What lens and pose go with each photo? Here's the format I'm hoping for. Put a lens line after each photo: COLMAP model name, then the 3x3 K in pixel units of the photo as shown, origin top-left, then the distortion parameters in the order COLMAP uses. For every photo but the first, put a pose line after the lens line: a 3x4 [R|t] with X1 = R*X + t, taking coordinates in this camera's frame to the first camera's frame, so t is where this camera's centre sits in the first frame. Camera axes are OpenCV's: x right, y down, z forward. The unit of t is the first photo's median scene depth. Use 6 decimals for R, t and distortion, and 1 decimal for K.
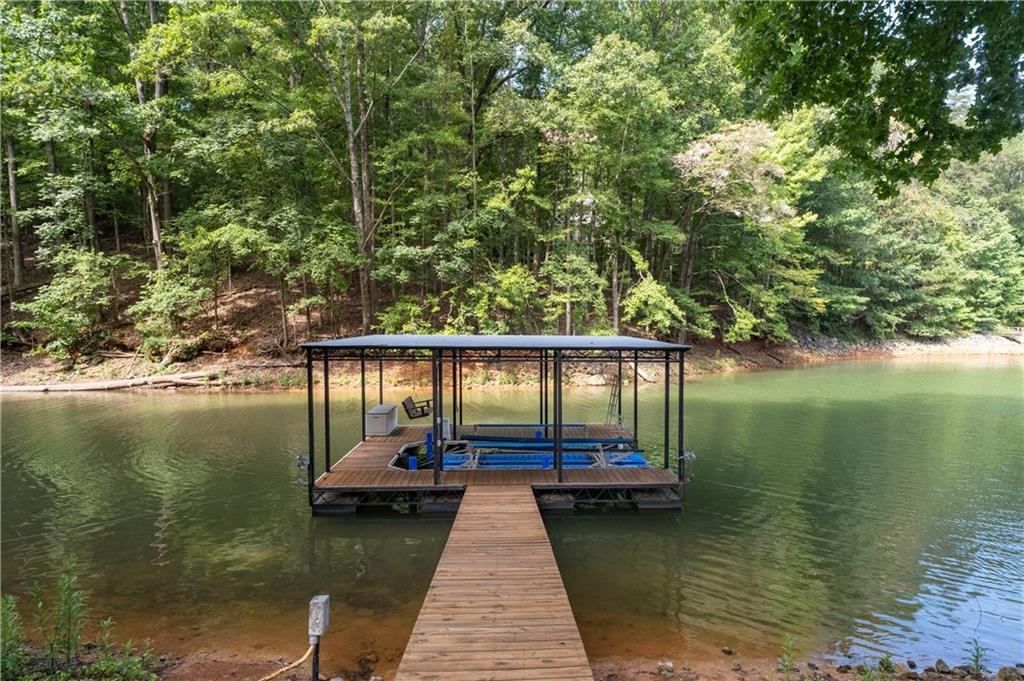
lens RADIAL K [[628.8, 0, 512.0], [0, 628.8, 340.5], [0, 0, 1]] dist [-0.025287, 0.027215]
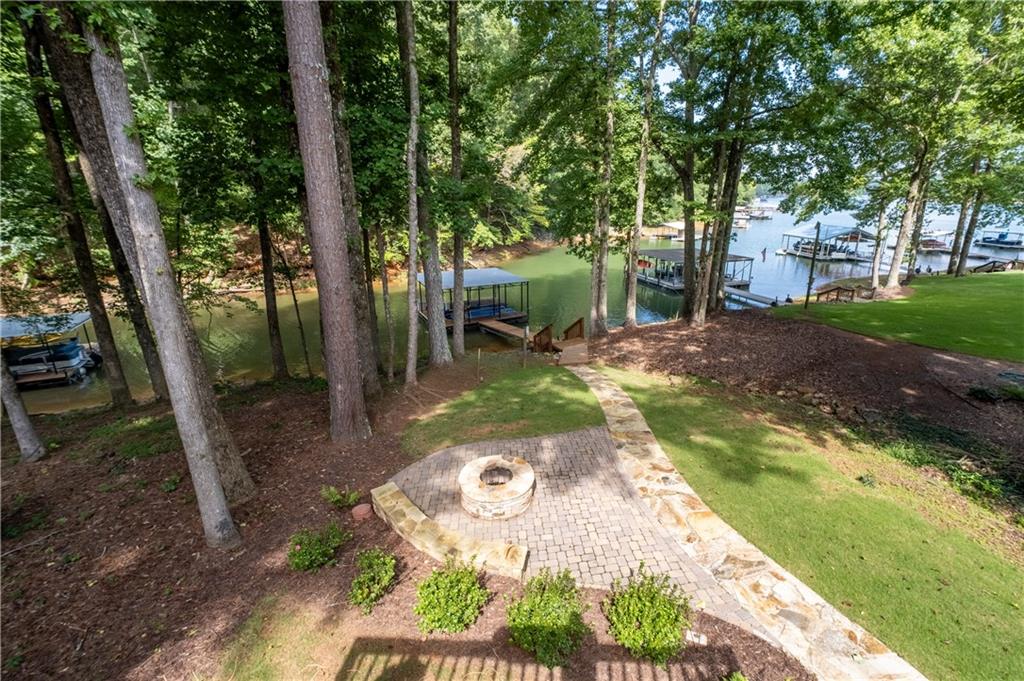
lens RADIAL K [[458.2, 0, 557.0], [0, 458.2, 340.9], [0, 0, 1]] dist [-0.001577, -0.000086]
pose [[0.874734, -0.138973, 0.464250, -0.317081], [0.004063, 0.960067, 0.279740, -0.141598], [-0.484587, -0.242812, 0.840367, -0.518153]]
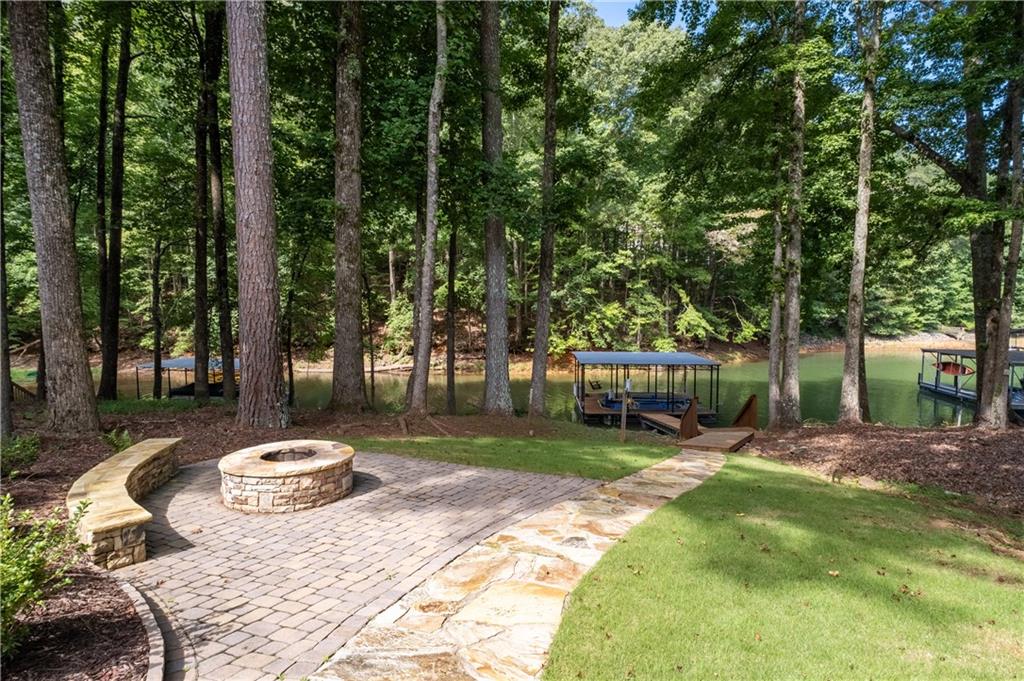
lens RADIAL K [[564.1, 0, 512.0], [0, 564.1, 340.5], [0, 0, 1]] dist [-0.003113, 0.000105]
pose [[0.998953, 0.006895, -0.045230, -0.178774], [-0.005297, 0.999361, 0.035354, -0.059770], [0.045445, -0.035078, 0.998351, -0.498146]]
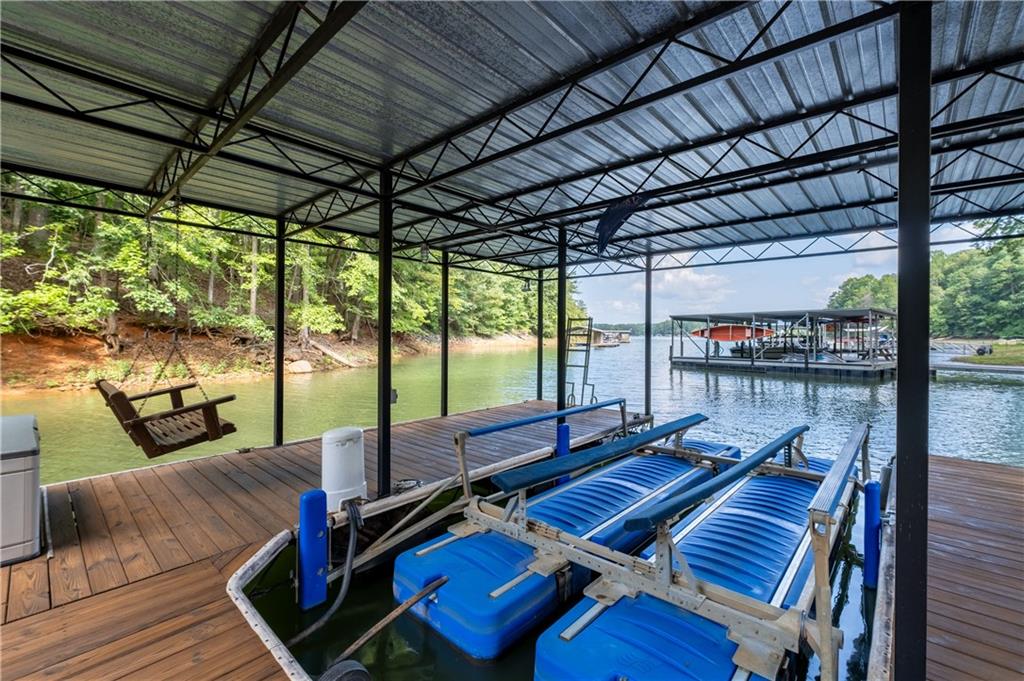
lens RADIAL K [[446.2, 0, 536.3], [0, 446.2, 337.1], [0, 0, 1]] dist [-0.001349, -0.000026]
pose [[0.666583, 0.002117, 0.745428, -0.097255], [0.016361, 0.999714, -0.017470, 0.037362], [-0.745252, 0.023841, 0.666357, 0.352833]]
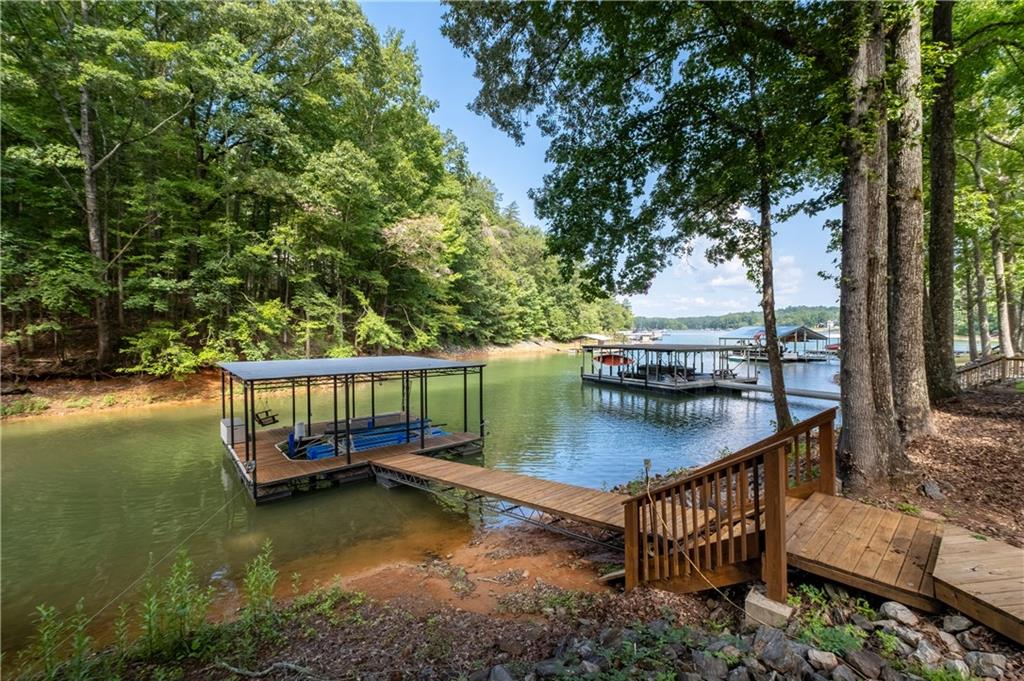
lens RADIAL K [[446.2, 0, 536.3], [0, 446.2, 337.1], [0, 0, 1]] dist [-0.001349, -0.000026]
pose [[0.757860, -0.011311, 0.652319, -0.163606], [0.022121, 0.999720, -0.008365, -0.020638], [-0.652042, 0.020769, 0.757898, -0.042820]]
